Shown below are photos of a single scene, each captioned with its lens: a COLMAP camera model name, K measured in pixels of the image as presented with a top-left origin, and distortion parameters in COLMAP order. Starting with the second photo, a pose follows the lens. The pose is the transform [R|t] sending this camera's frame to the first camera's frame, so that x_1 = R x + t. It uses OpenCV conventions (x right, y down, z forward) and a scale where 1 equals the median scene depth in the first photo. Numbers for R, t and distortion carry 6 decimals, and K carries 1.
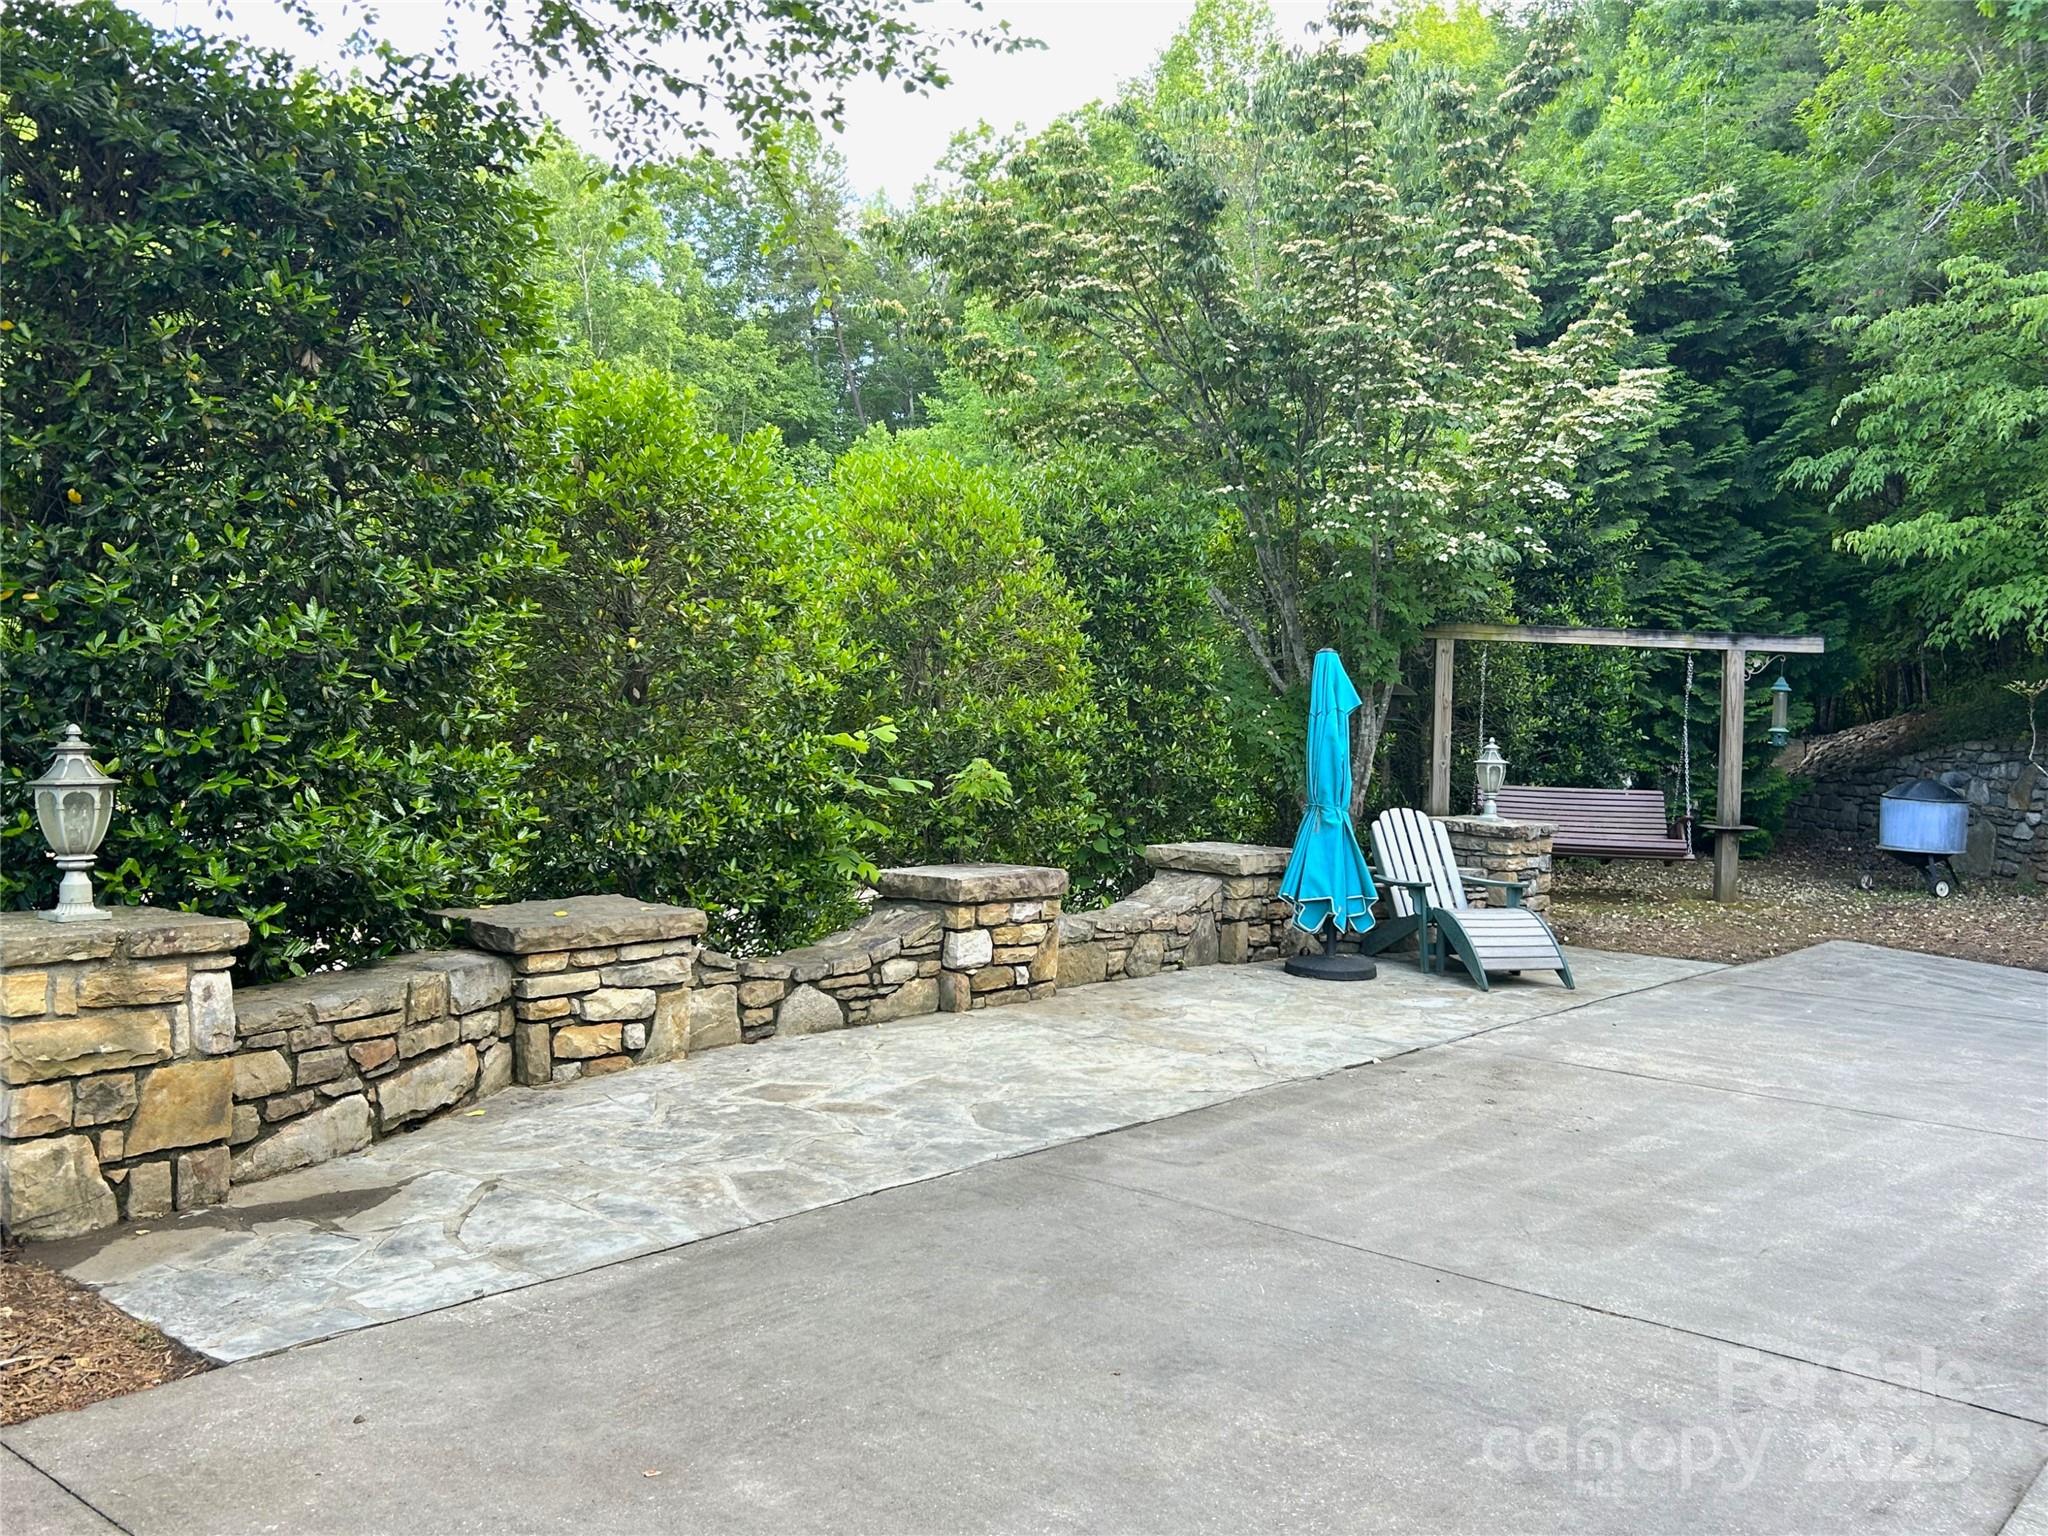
lens RADIAL K [[1766.5, 0, 1028.9], [0, 1766.5, 782.0], [0, 0, 1]] dist [0.037824, -0.029973]
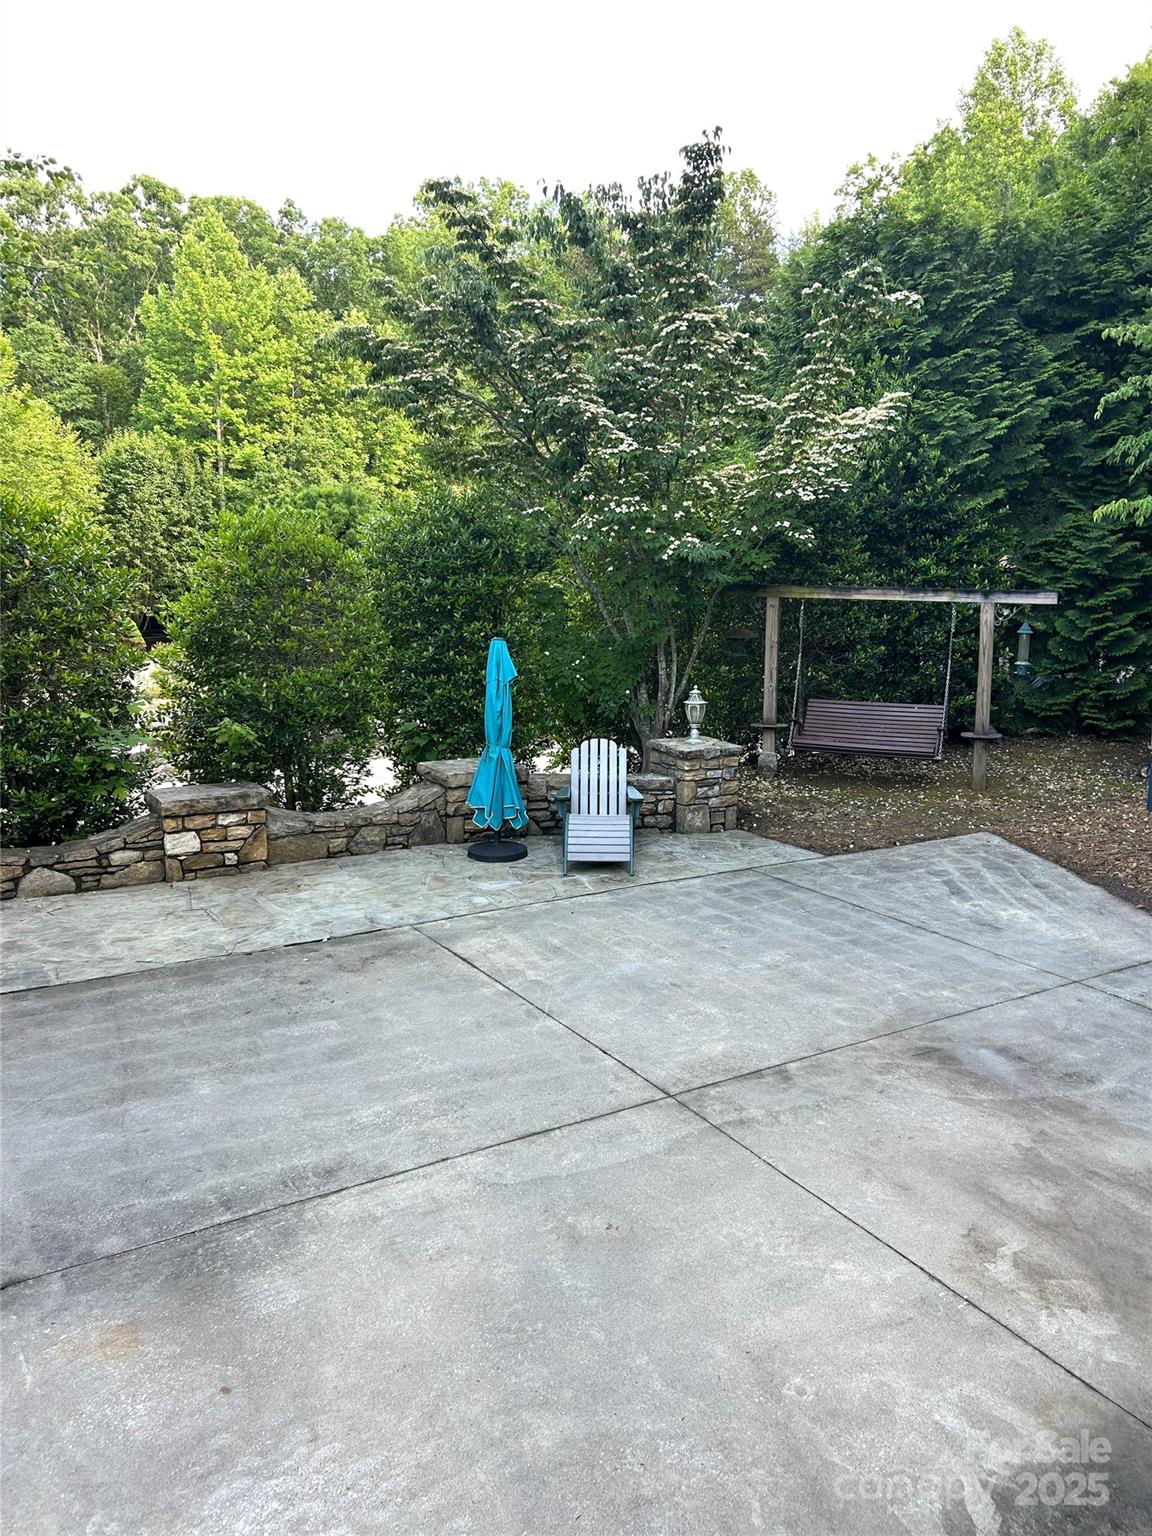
lens RADIAL K [[1155.0, 0, 575.4], [0, 1155.0, 770.6], [0, 0, 1]] dist [0.032963, -0.018901]
pose [[0.948820, 0.031921, -0.314199, 0.472730], [0.007627, 0.992273, 0.123841, -0.073834], [0.315724, -0.119899, 0.941245, 0.093533]]
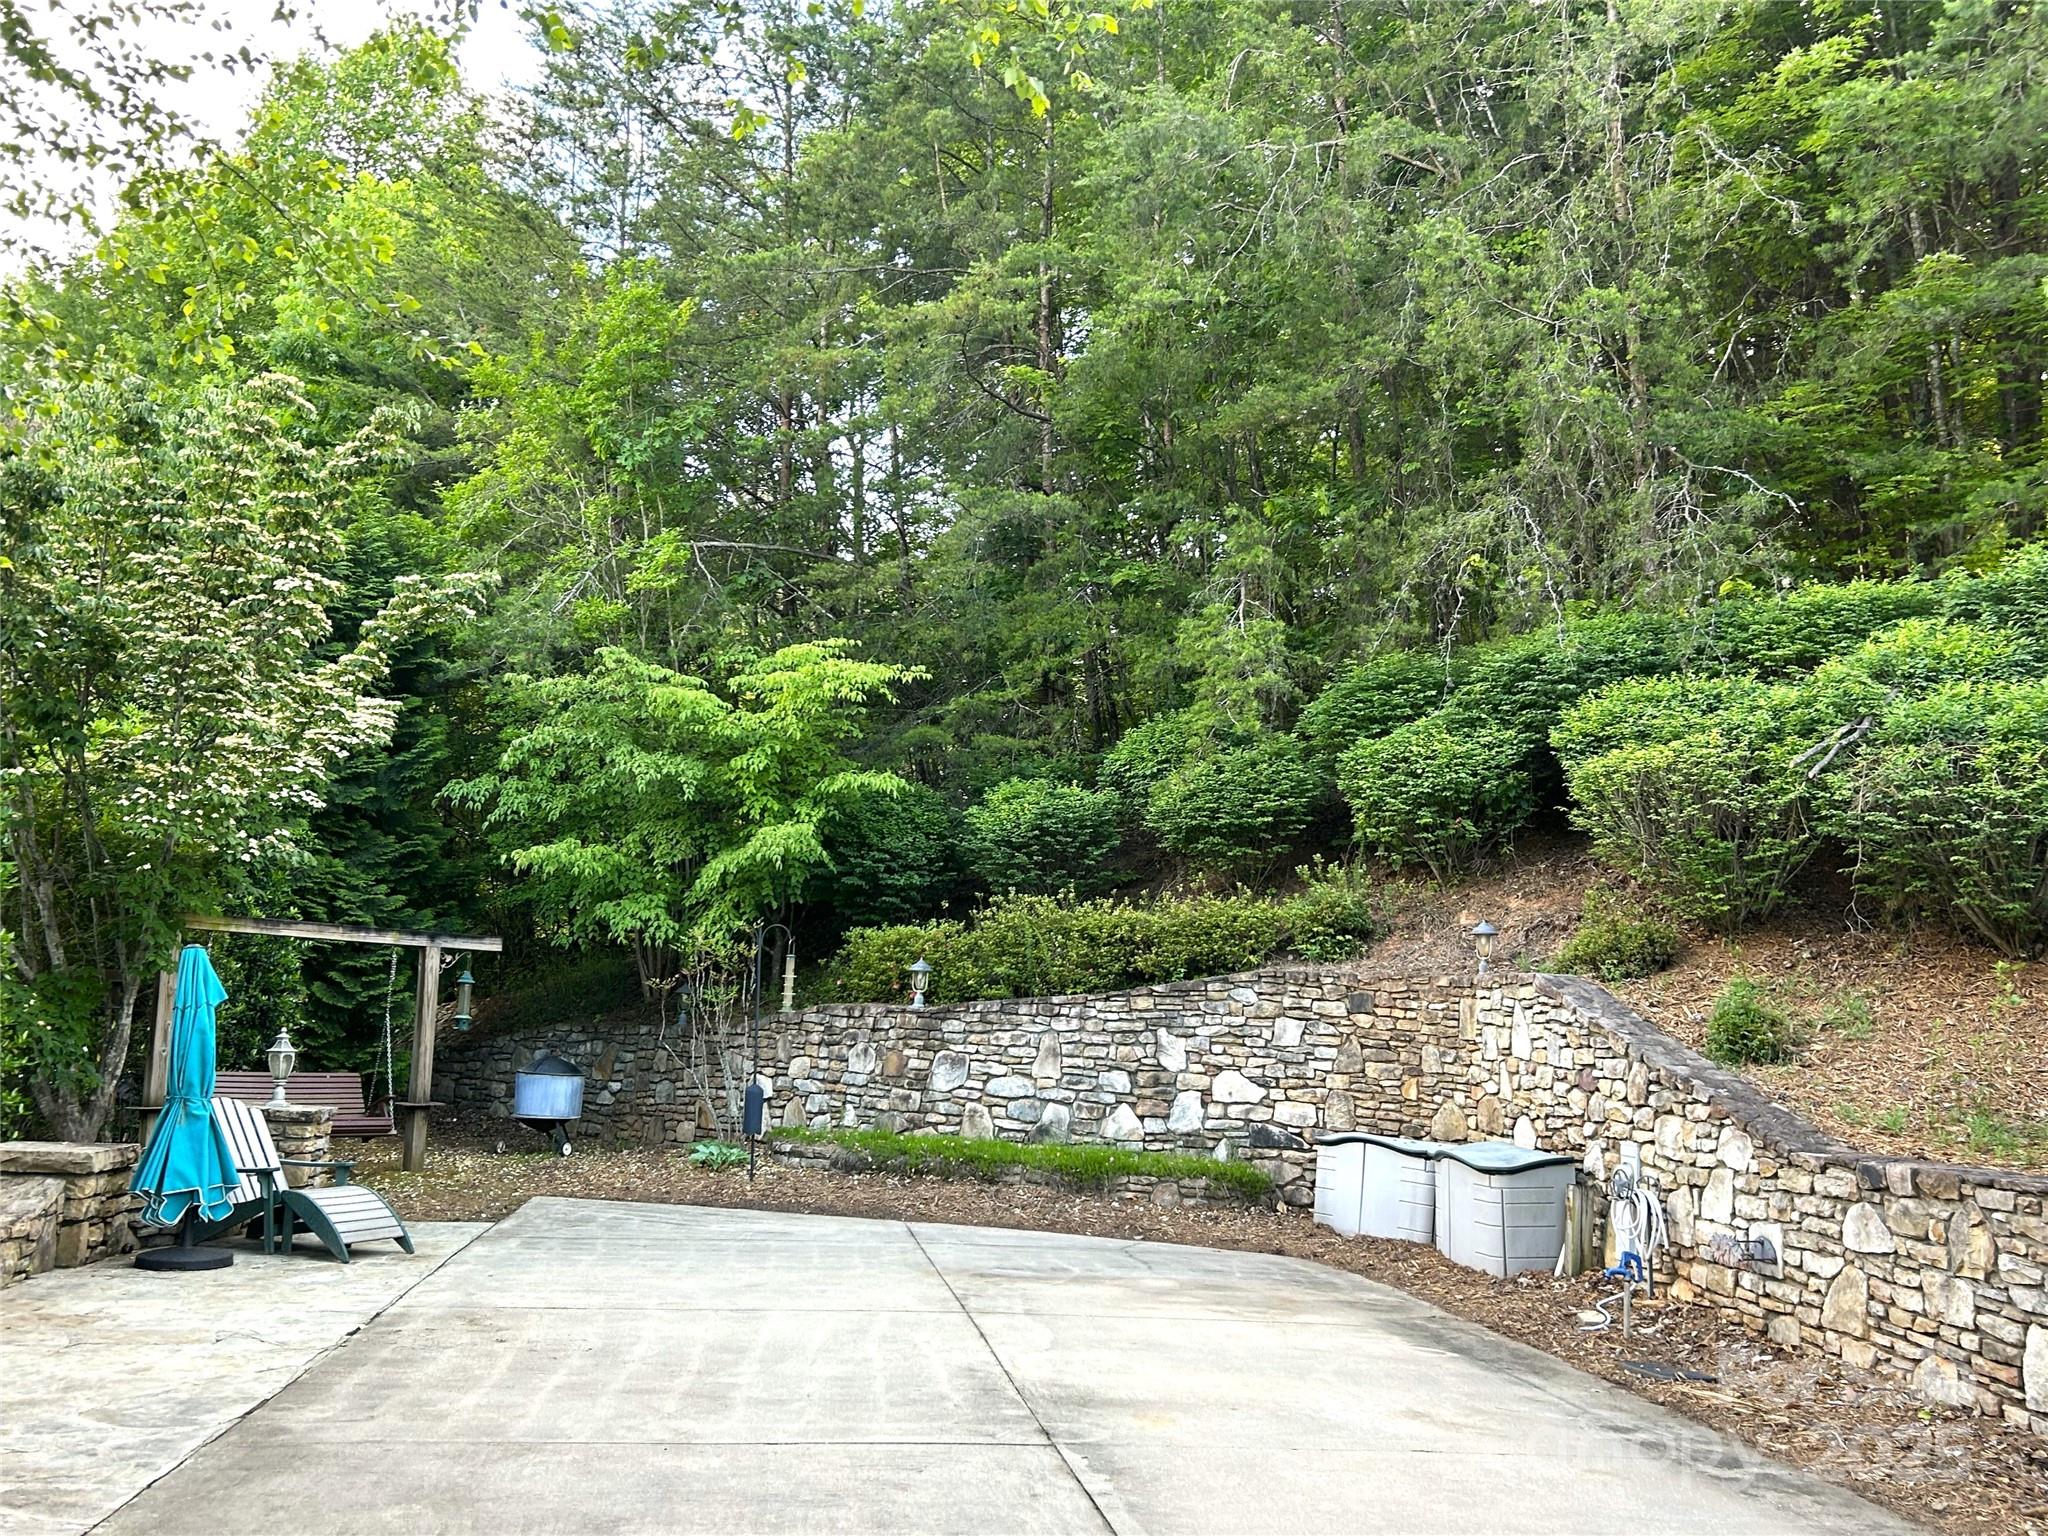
lens RADIAL K [[1766.5, 0, 1018.9], [0, 1766.5, 763.0], [0, 0, 1]] dist [0.037824, -0.029973]
pose [[0.663682, 0.102685, 0.740933, -0.263065], [0.019741, 0.987783, -0.154578, -0.008284], [-0.747754, 0.117217, 0.653547, -0.057402]]
